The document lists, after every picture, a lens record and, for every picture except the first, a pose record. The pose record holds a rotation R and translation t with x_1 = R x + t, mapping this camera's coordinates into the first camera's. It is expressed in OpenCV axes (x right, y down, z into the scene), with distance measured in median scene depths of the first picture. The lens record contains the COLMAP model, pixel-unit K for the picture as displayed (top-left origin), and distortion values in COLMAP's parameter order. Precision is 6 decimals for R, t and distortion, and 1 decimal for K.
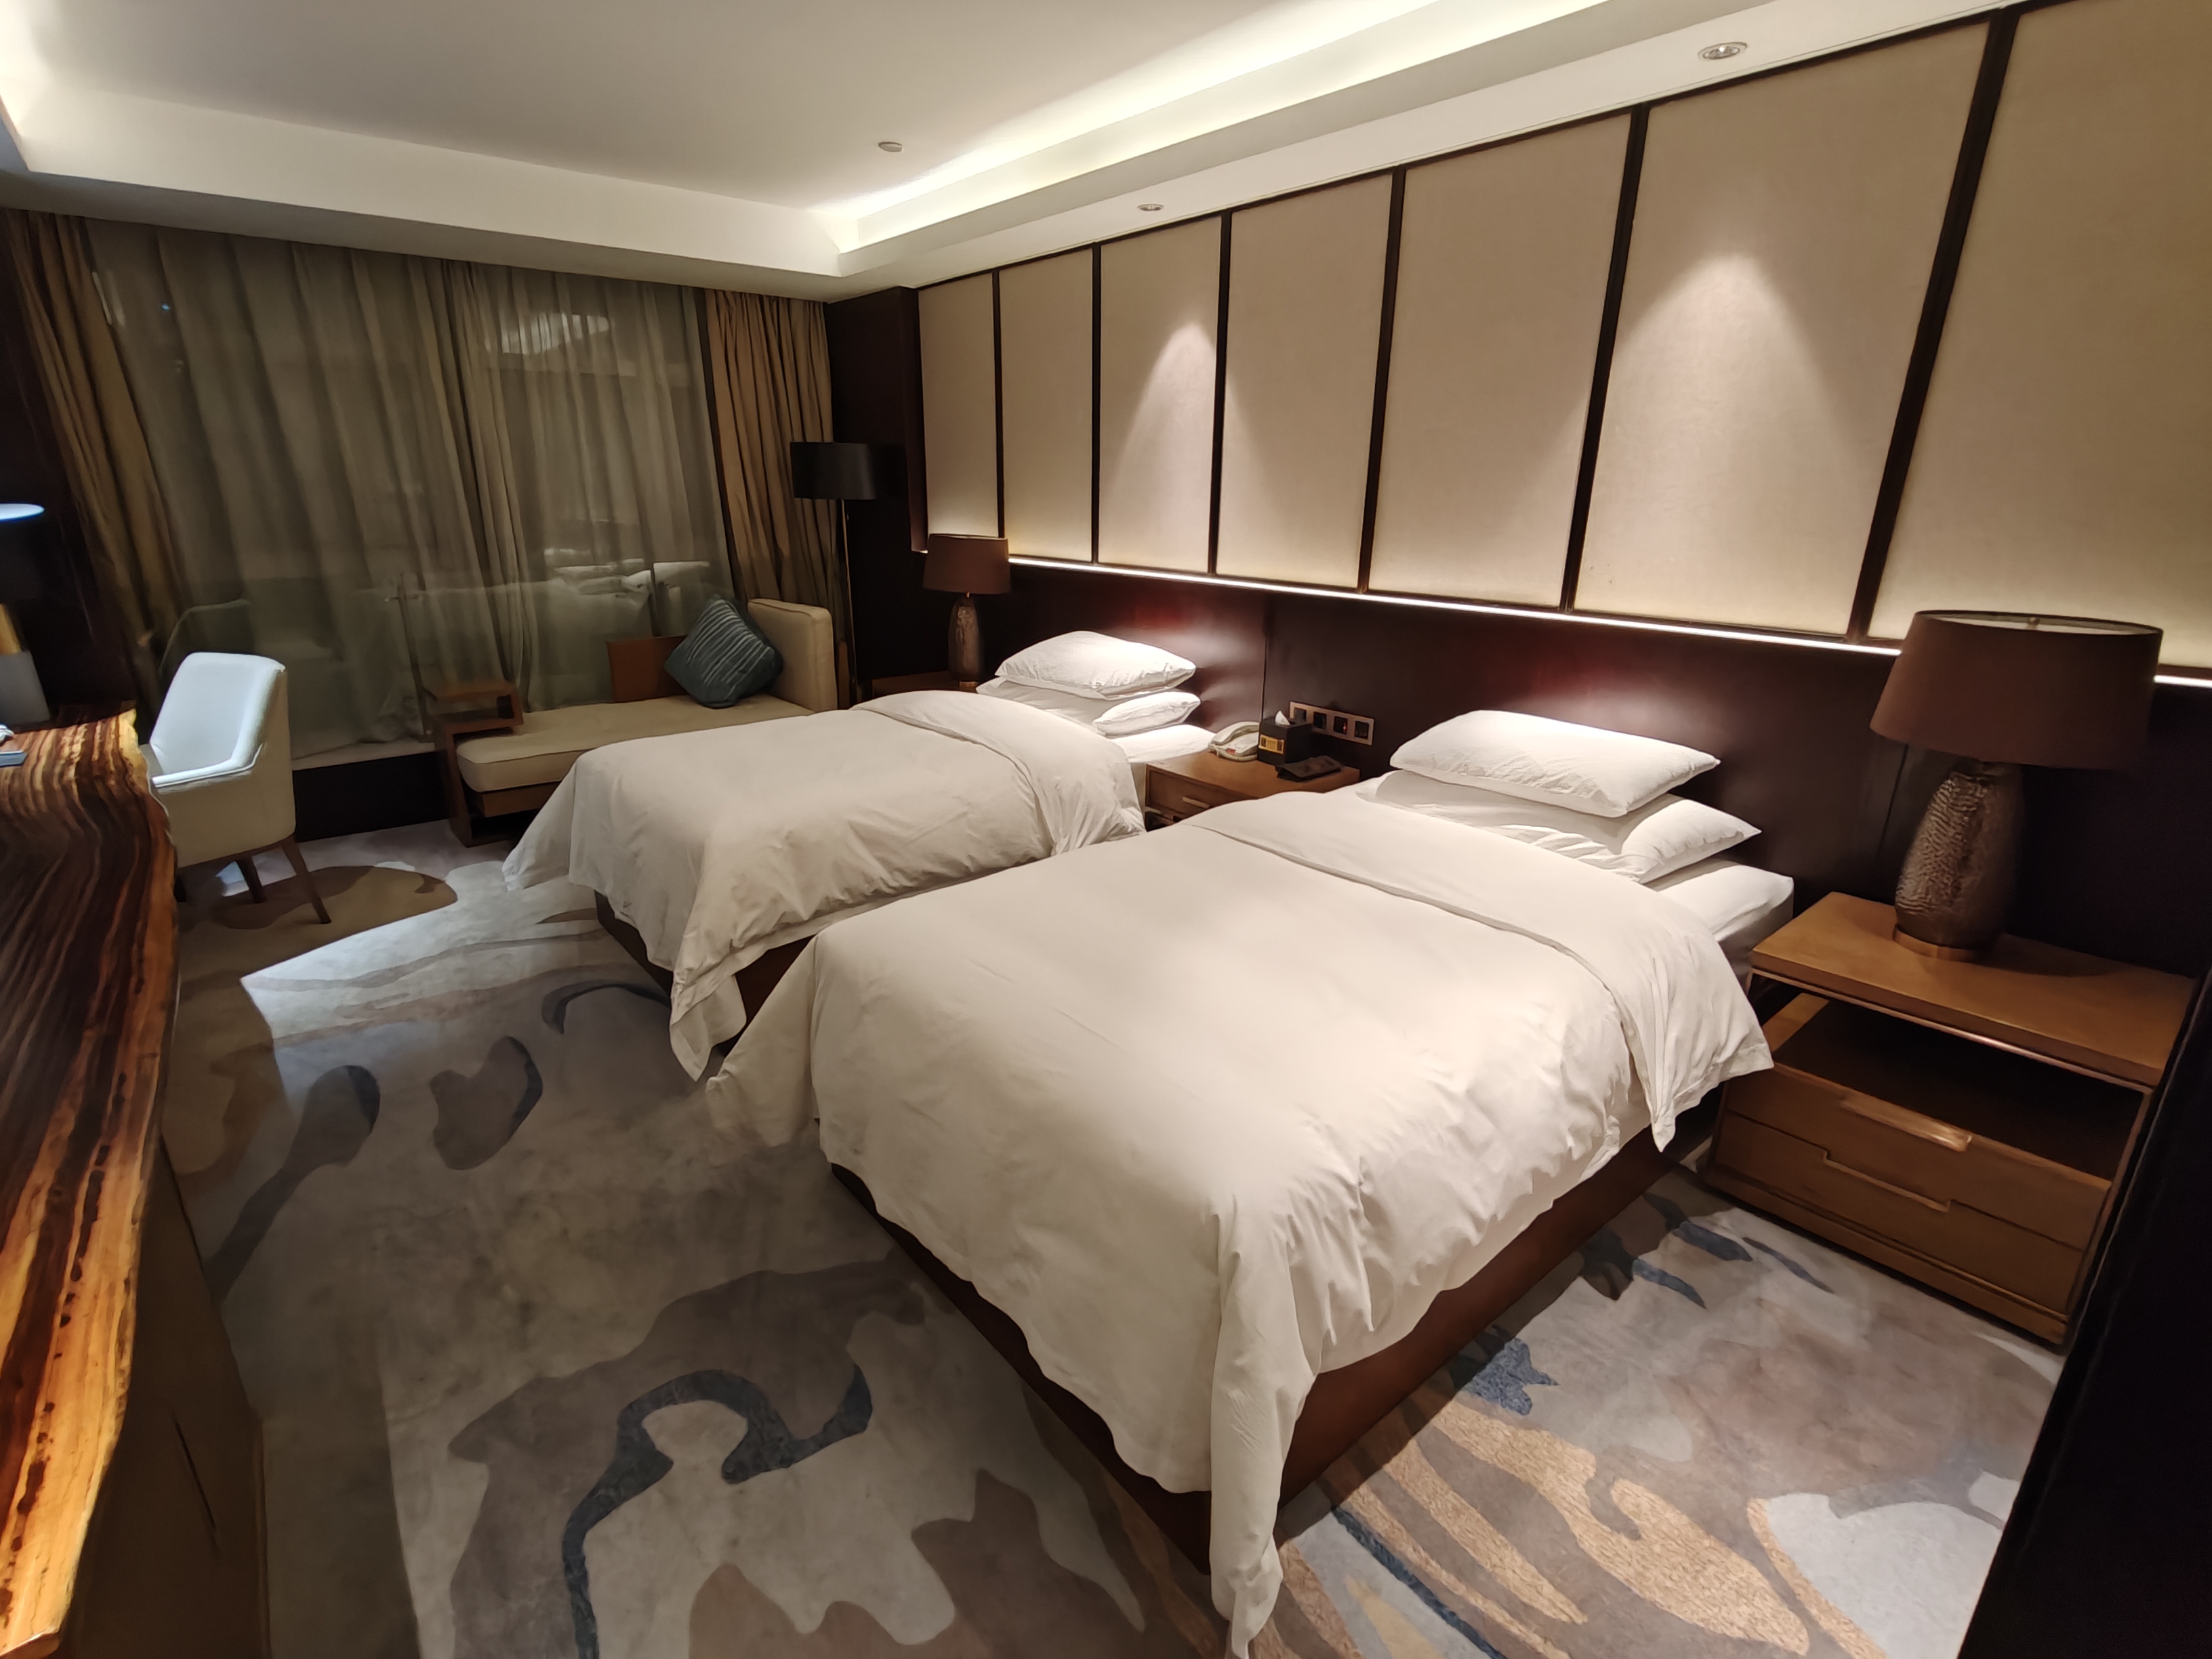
lens RADIAL K [[1046.5, 0, 1073.1], [0, 1046.5, 818.7], [0, 0, 1]] dist [0.003547, 0.001494]
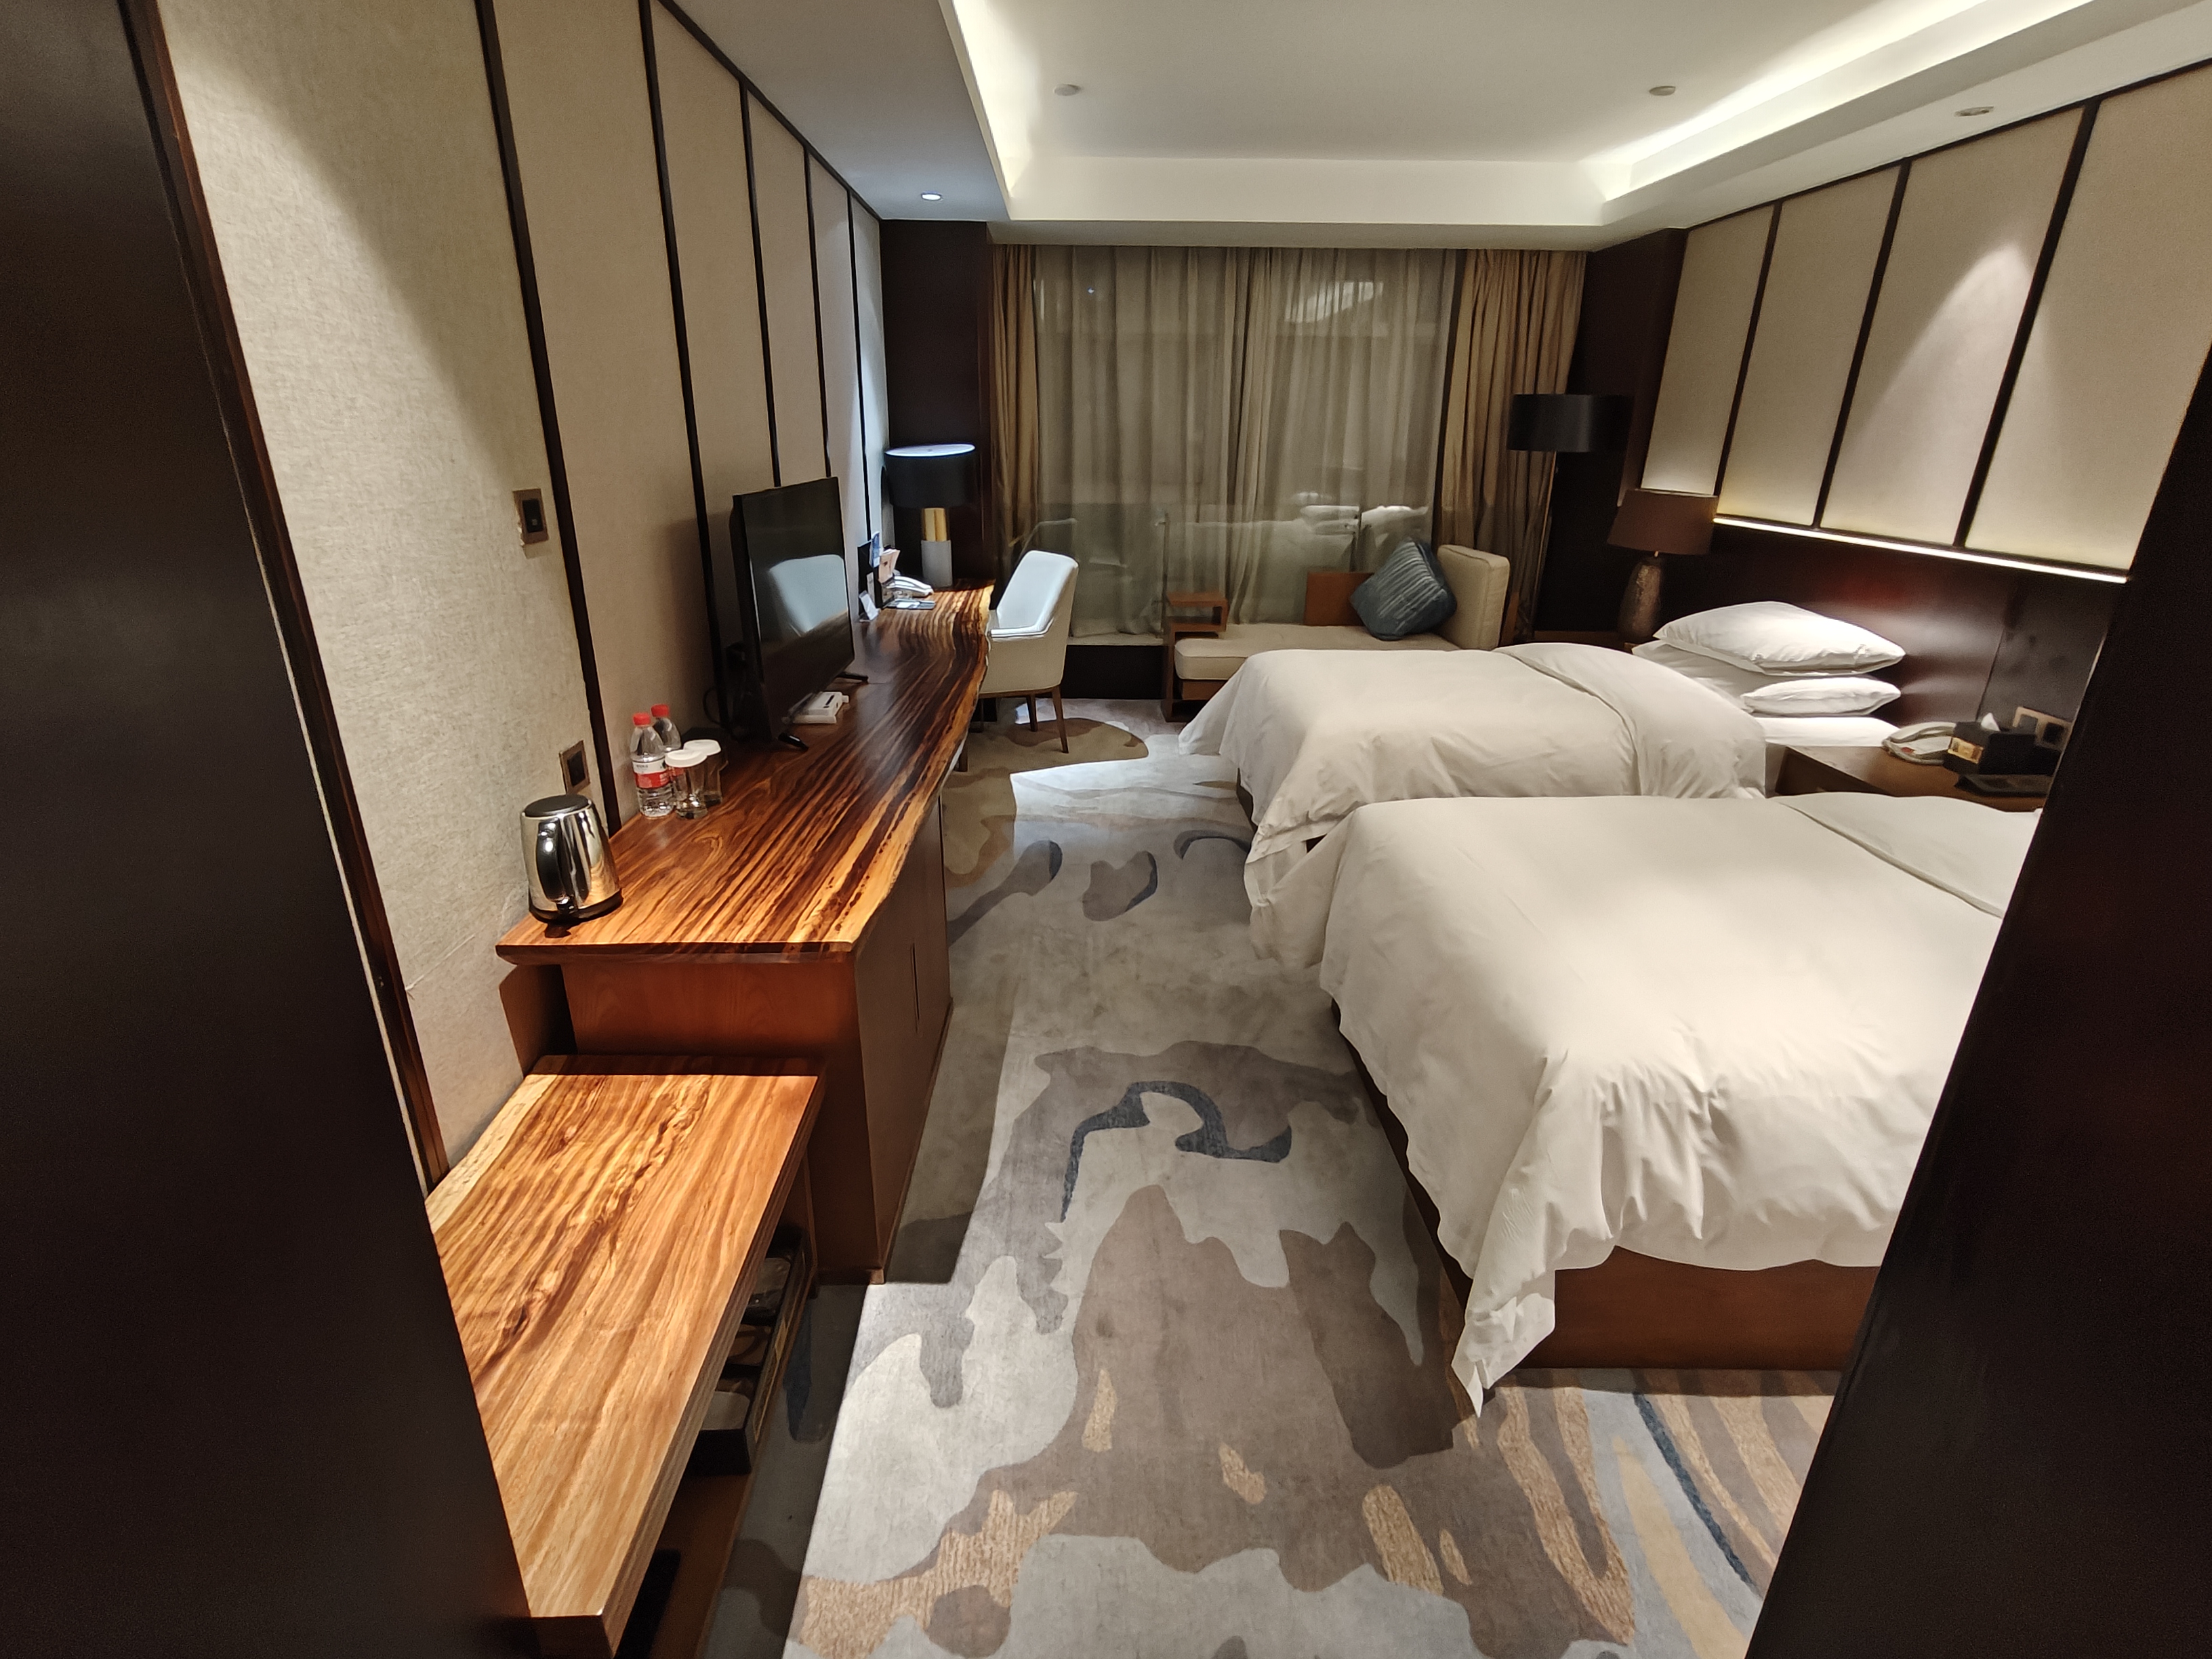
lens RADIAL K [[1046.5, 0, 1078.6], [0, 1046.5, 819.7], [0, 0, 1]] dist [0.003547, 0.001494]
pose [[0.780532, 0.224448, -0.583432, 0.173623], [-0.199955, 0.973927, 0.107167, 0.045439], [0.592274, 0.033013, 0.805060, -0.137717]]
